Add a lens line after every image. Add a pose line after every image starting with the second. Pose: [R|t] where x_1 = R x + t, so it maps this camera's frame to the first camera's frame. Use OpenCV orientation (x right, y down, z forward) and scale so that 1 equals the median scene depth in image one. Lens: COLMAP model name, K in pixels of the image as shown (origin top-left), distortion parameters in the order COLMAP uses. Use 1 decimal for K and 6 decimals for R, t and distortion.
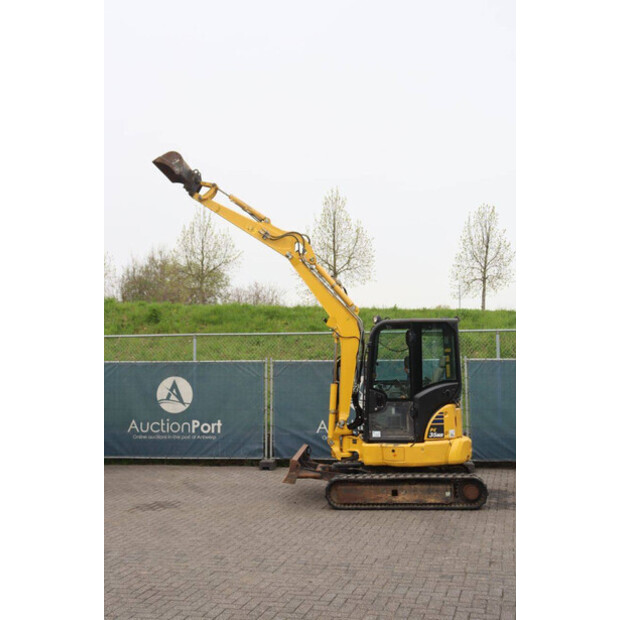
lens RADIAL K [[706.1, 0, 300.7], [0, 706.1, 309.4], [0, 0, 1]] dist [-0.027813, -0.010233]
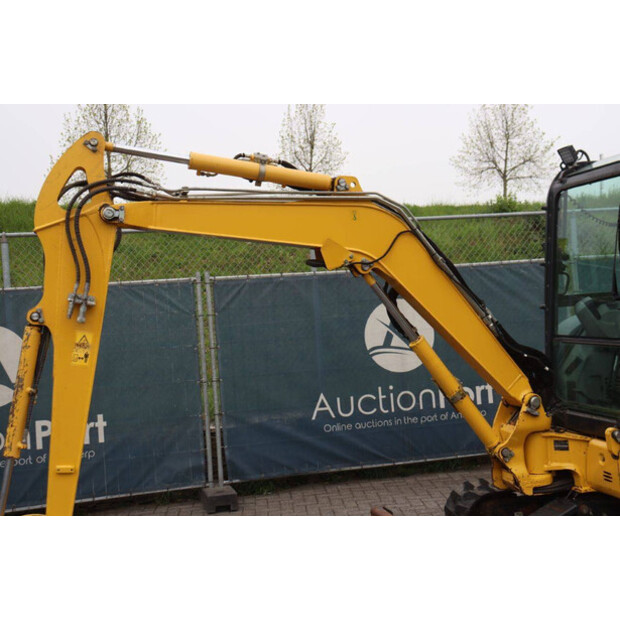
lens RADIAL K [[796.0, 0, 311.0], [0, 796.0, 303.4], [0, 0, 1]] dist [0.020089, 0.051952]
pose [[0.934456, -0.053799, 0.351992, -0.215387], [0.028535, 0.996655, 0.076576, 0.066700], [-0.354934, -0.061512, 0.932866, 0.628425]]
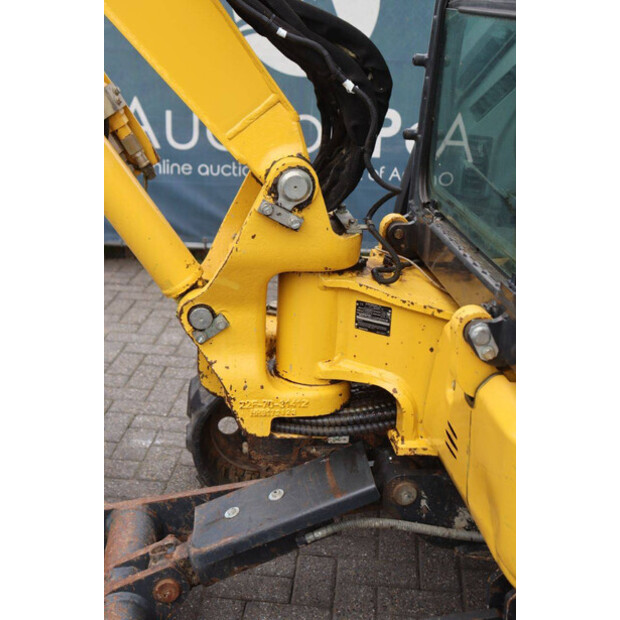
lens RADIAL K [[954.4, 0, 310.0], [0, 954.4, 310.0], [0, 0, 1]] dist [0.008237, 0.005627]
pose [[0.978057, -0.018011, 0.207558, 0.024920], [-0.066856, 0.916434, 0.394563, 0.111909], [-0.197320, -0.399781, 0.895120, 0.834305]]
